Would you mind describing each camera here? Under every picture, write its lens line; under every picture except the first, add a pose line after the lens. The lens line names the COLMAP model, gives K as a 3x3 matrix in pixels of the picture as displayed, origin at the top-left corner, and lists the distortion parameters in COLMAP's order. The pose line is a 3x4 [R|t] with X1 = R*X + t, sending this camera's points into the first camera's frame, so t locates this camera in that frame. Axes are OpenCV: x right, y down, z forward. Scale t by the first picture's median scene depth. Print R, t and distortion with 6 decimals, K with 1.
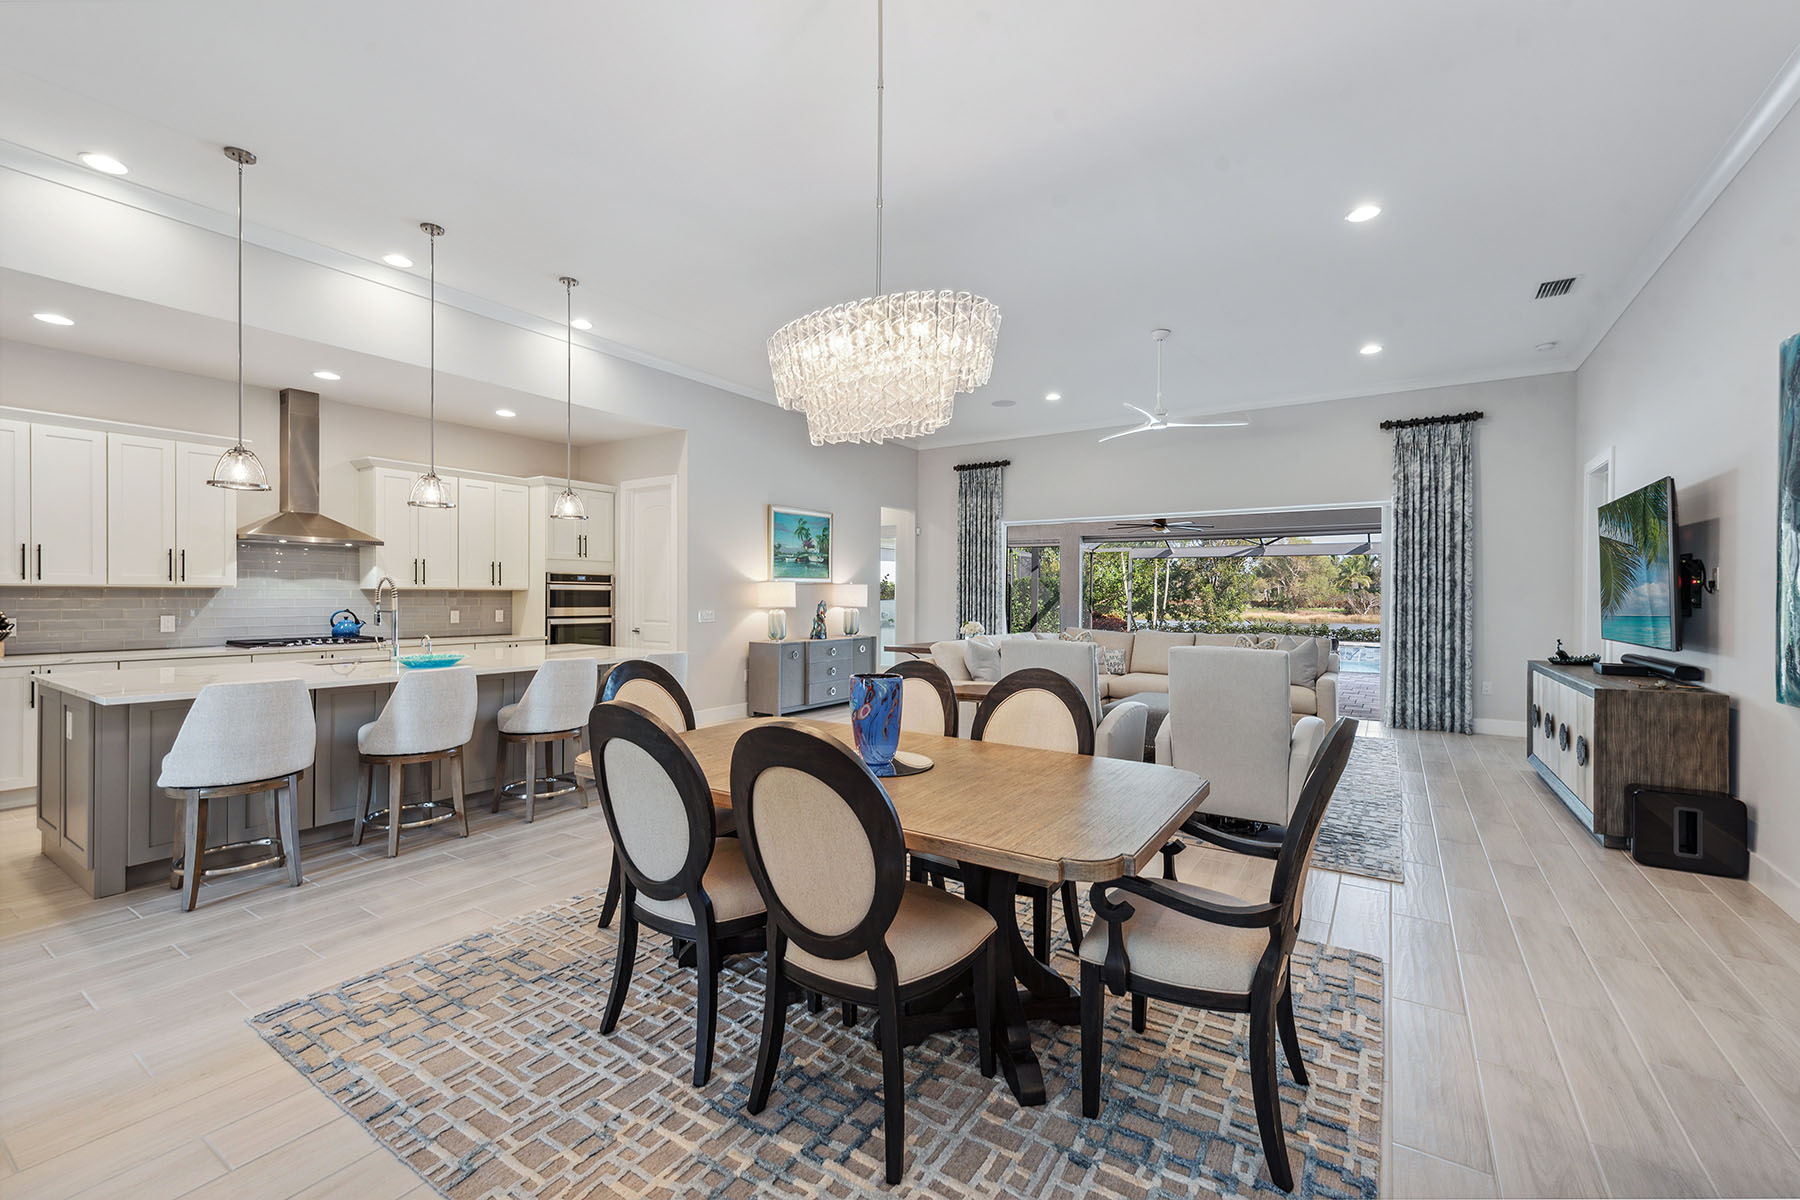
lens RADIAL K [[746.8, 0, 905.4], [0, 746.8, 596.4], [0, 0, 1]] dist [0.016658, -0.006269]
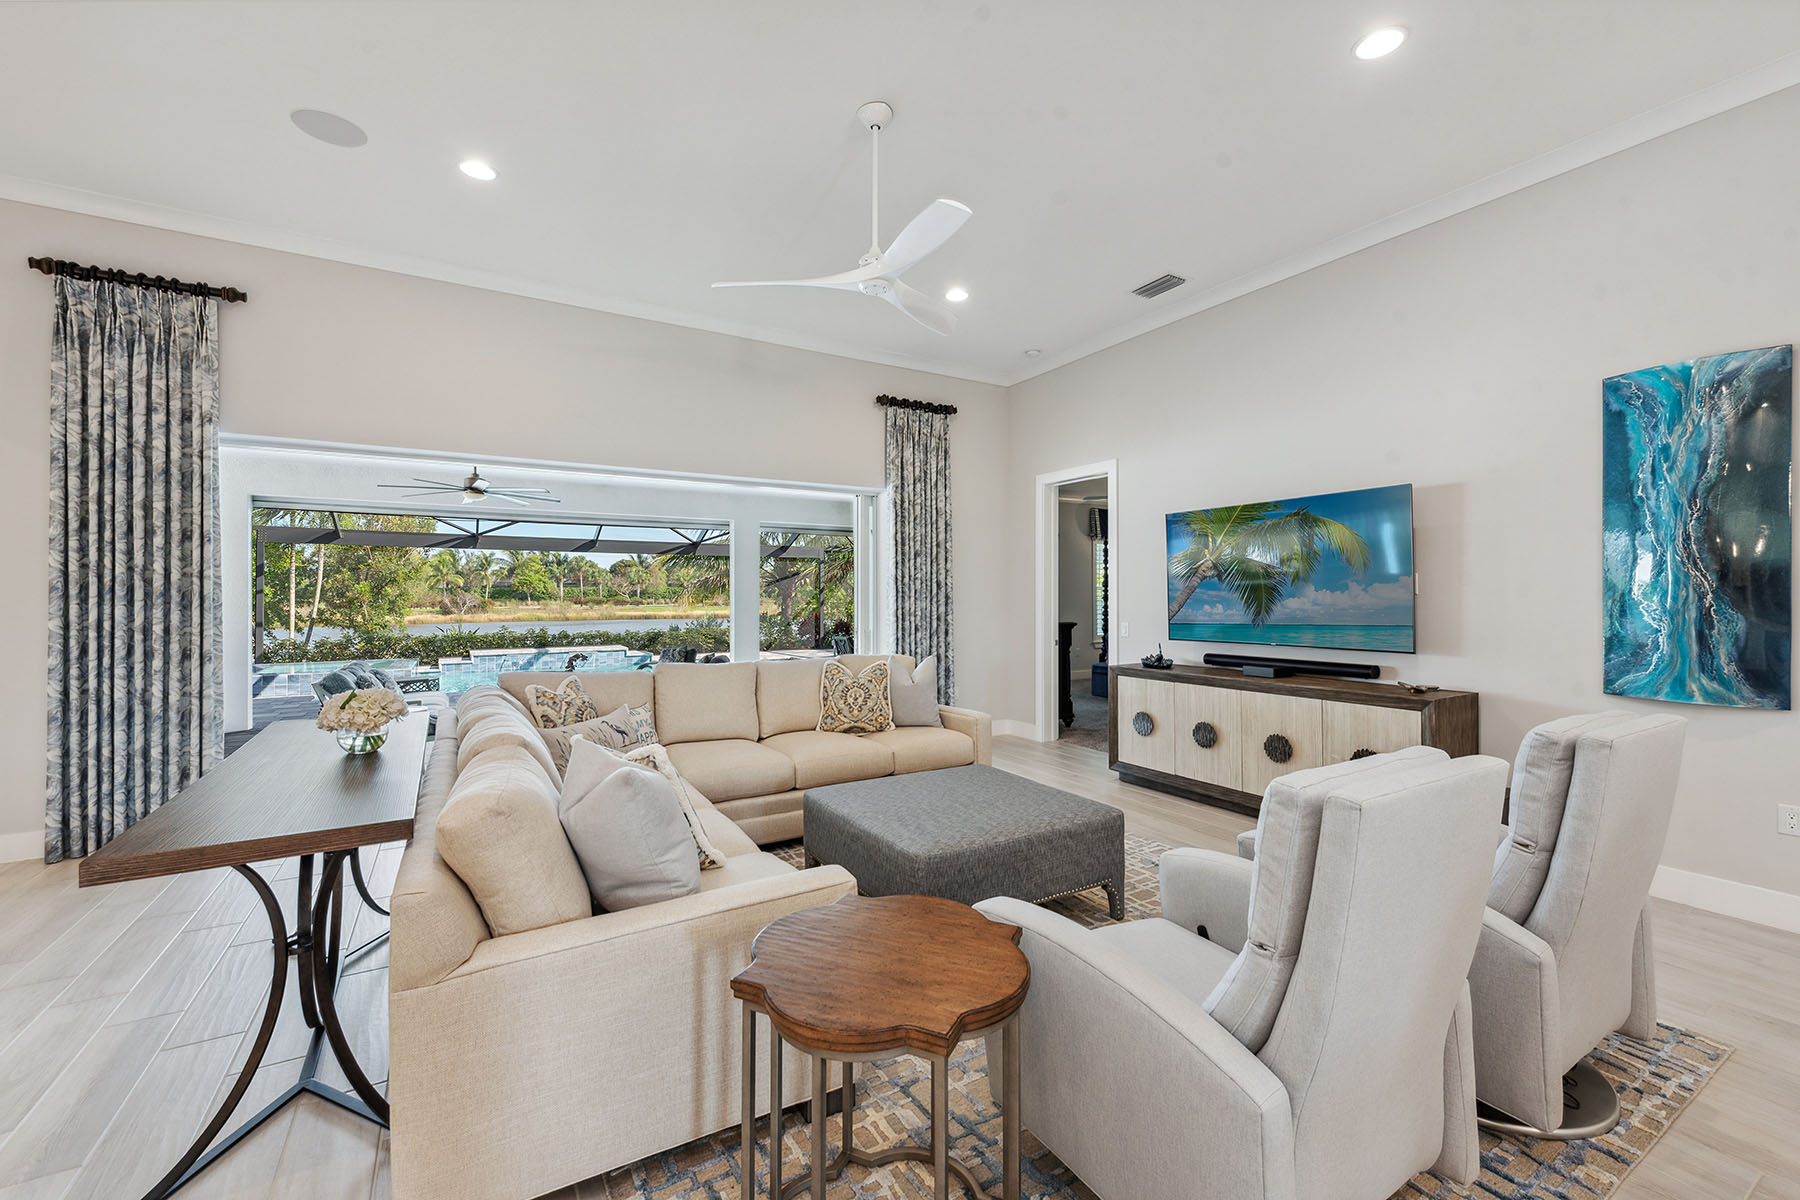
lens RADIAL K [[734.1, 0, 909.7], [0, 734.1, 593.1], [0, 0, 1]] dist [0.000757, -0.000473]
pose [[0.429475, -0.003829, 0.903071, -0.105549], [0.006285, 0.999979, 0.001251, -0.008906], [-0.903057, 0.005139, 0.429490, 0.637870]]
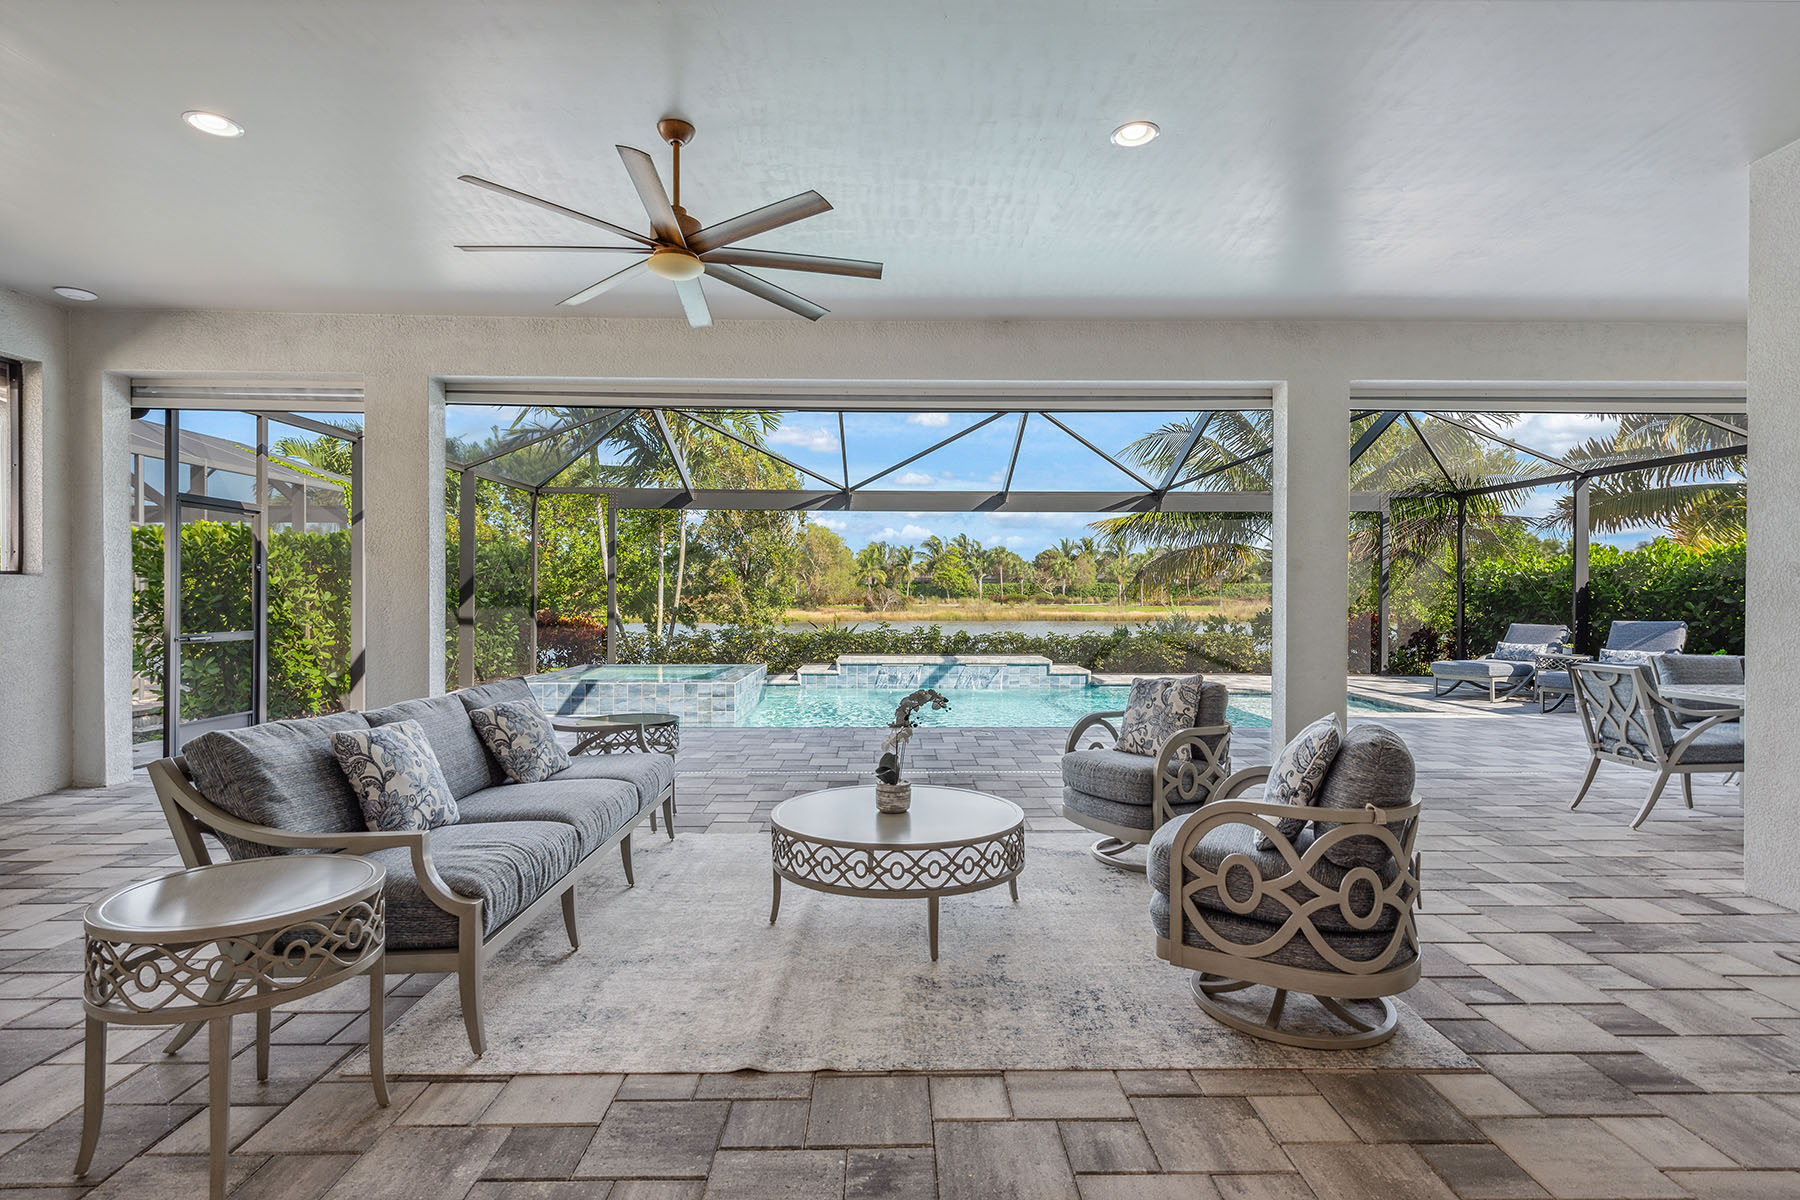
lens RADIAL K [[875.4, 0, 900.0], [0, 875.4, 600.0], [0, 0, 1]] dist [0.010941, -0.000872]
pose [[0.831722, -0.007892, 0.555137, 0.386364], [0.004459, 0.999962, 0.007535, 0.026197], [-0.555175, -0.003792, 0.831725, 1.156409]]
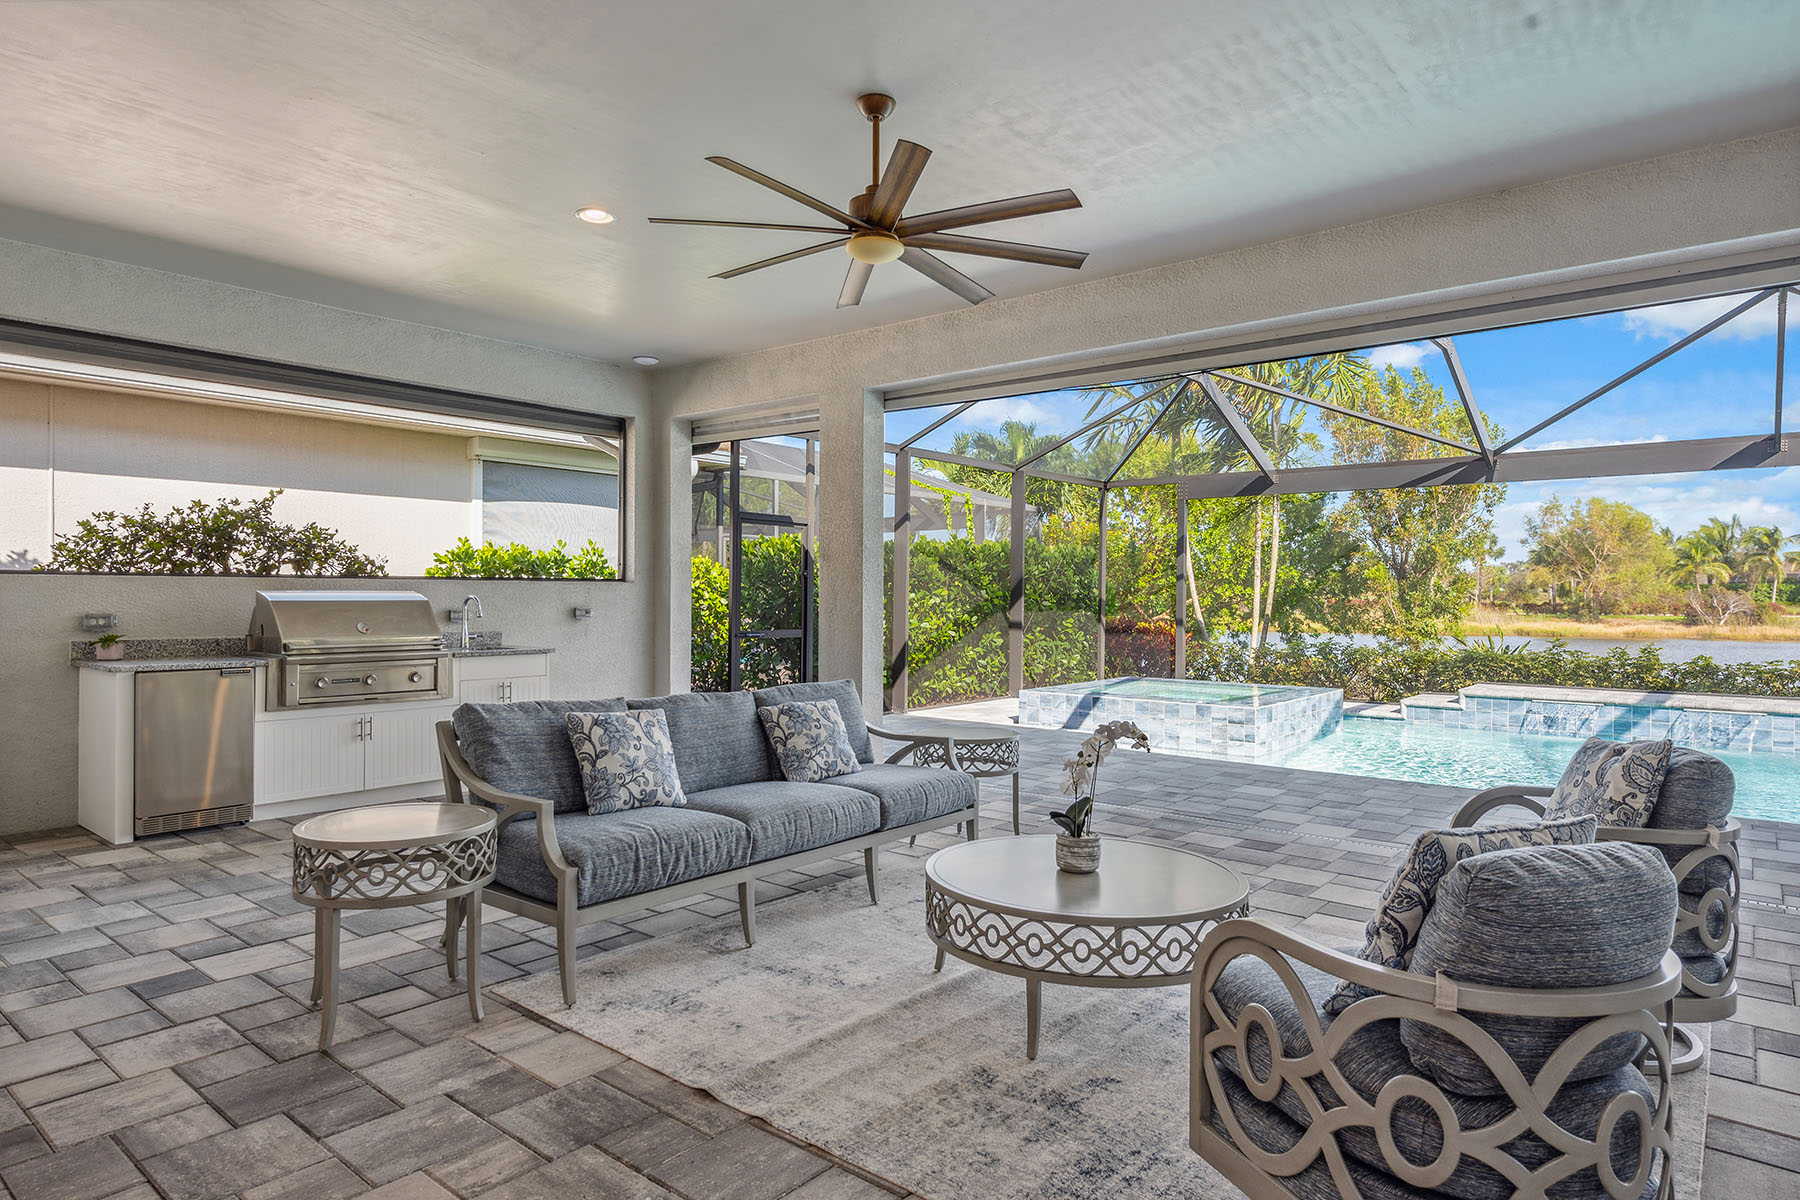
lens RADIAL K [[1023.6, 0, 907.6], [0, 1023.6, 595.8], [0, 0, 1]] dist [0.024679, -0.016507]
pose [[0.993505, -0.001456, -0.113782, 0.616834], [0.001088, 0.999994, -0.003291, 0.026719], [0.113786, 0.003145, 0.993500, 1.103890]]
